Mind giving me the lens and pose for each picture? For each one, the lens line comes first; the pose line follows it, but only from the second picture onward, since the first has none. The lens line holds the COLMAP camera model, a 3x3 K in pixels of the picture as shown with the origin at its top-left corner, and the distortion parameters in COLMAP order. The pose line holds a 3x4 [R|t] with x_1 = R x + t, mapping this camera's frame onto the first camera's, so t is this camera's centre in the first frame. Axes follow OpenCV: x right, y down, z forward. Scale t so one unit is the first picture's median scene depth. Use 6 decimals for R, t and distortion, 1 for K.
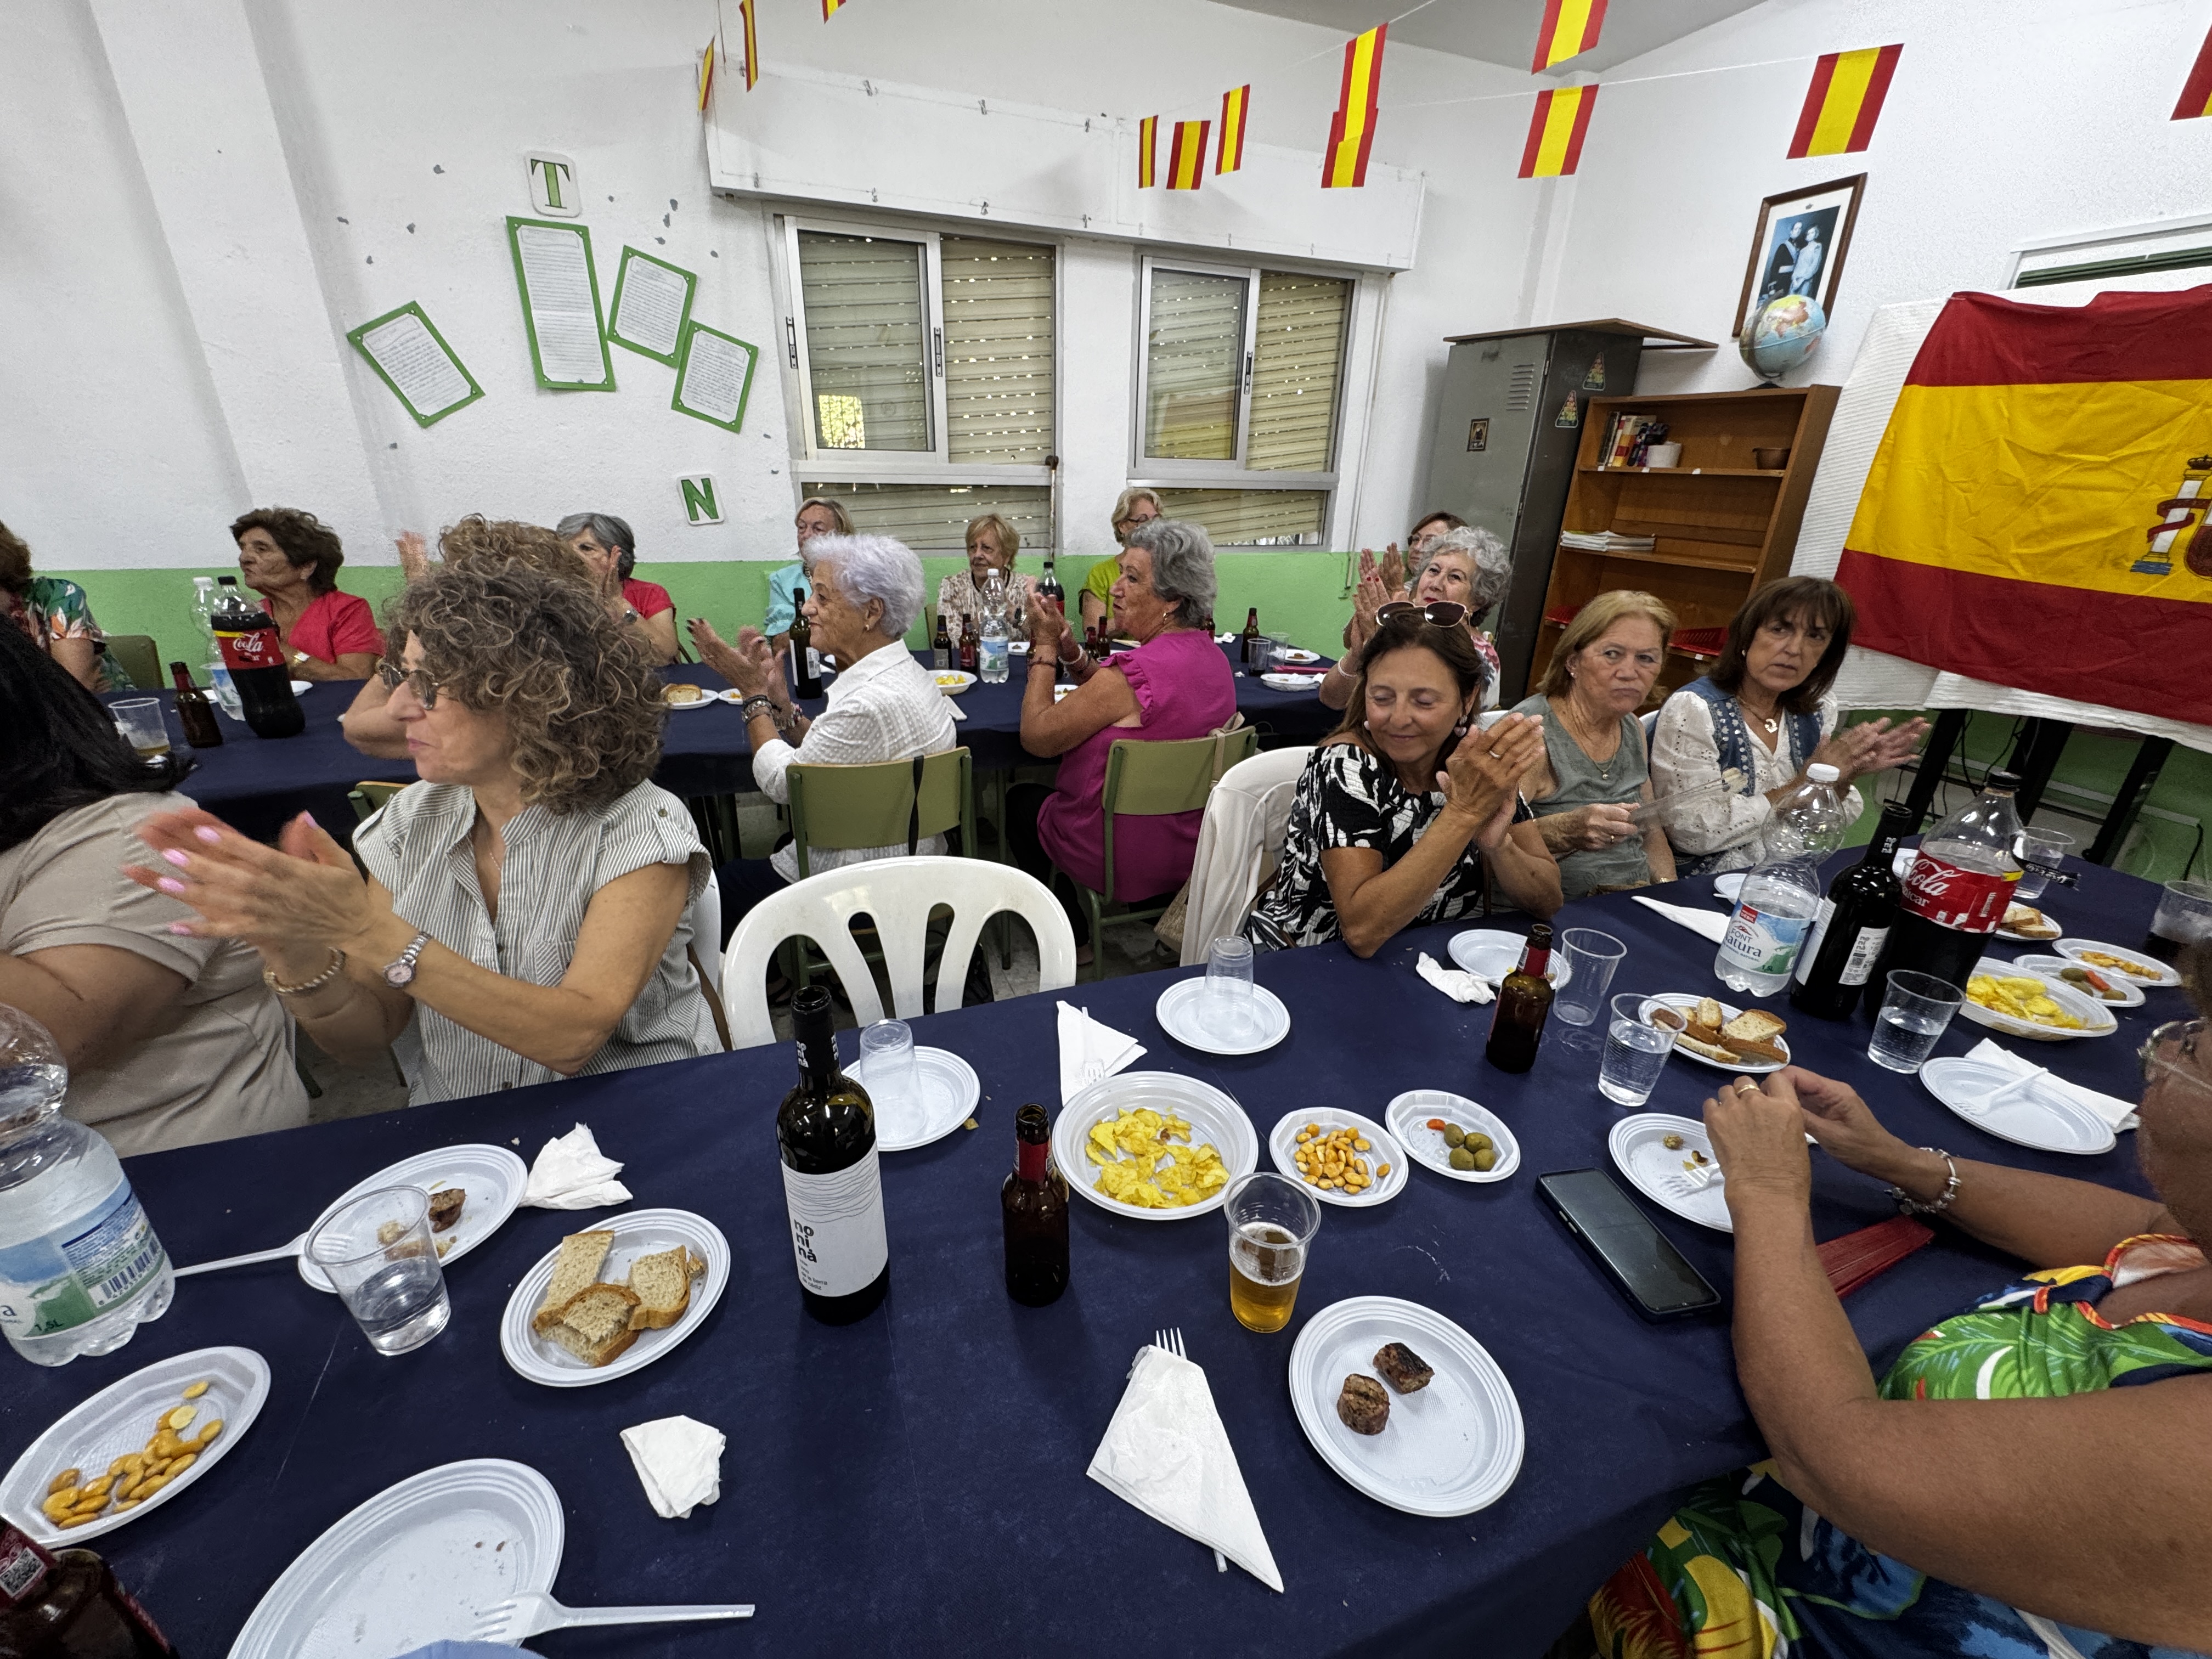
lens RADIAL K [[889.6, 0, 1107.0], [0, 889.6, 828.2], [0, 0, 1]] dist [-0.004546, -0.000118]
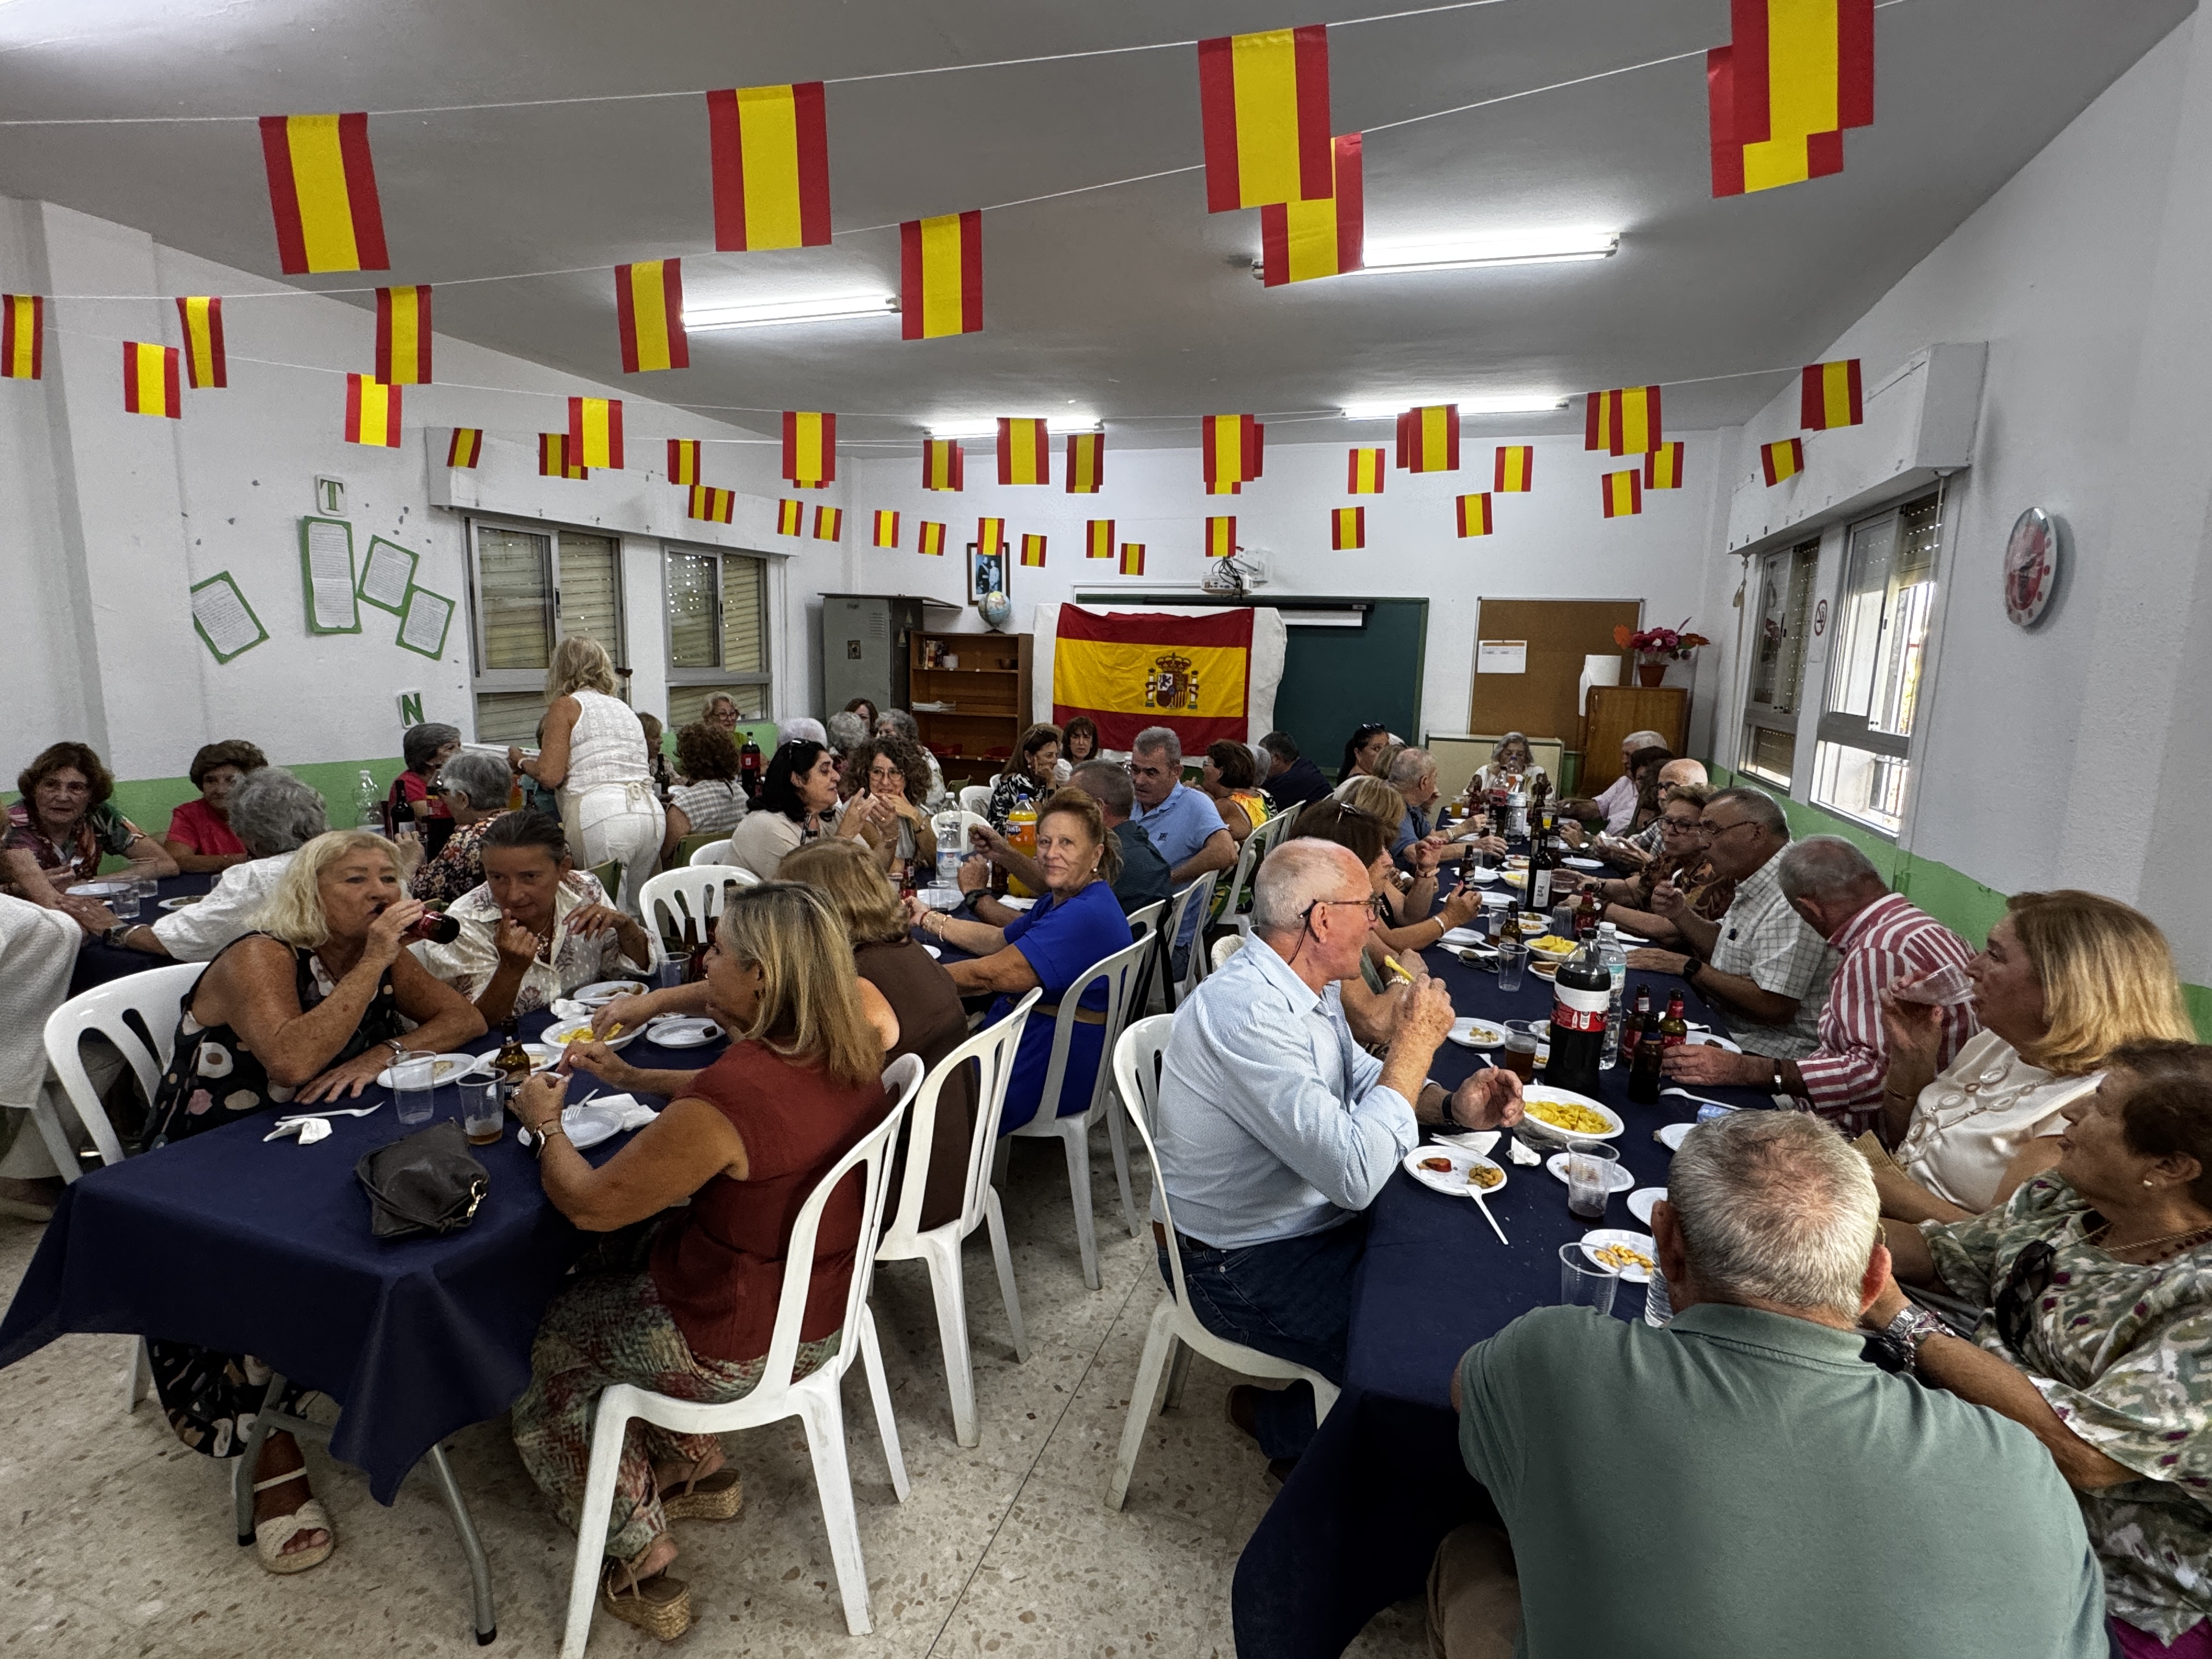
lens RADIAL K [[1091.8, 0, 1107.4], [0, 1091.8, 829.1], [0, 0, 1]] dist [-0.000590, -0.000152]
pose [[0.647486, -0.132370, 0.750493, -1.055032], [0.284089, 0.955739, -0.076526, 0.210669], [-0.707146, 0.262756, 0.656433, -0.731393]]
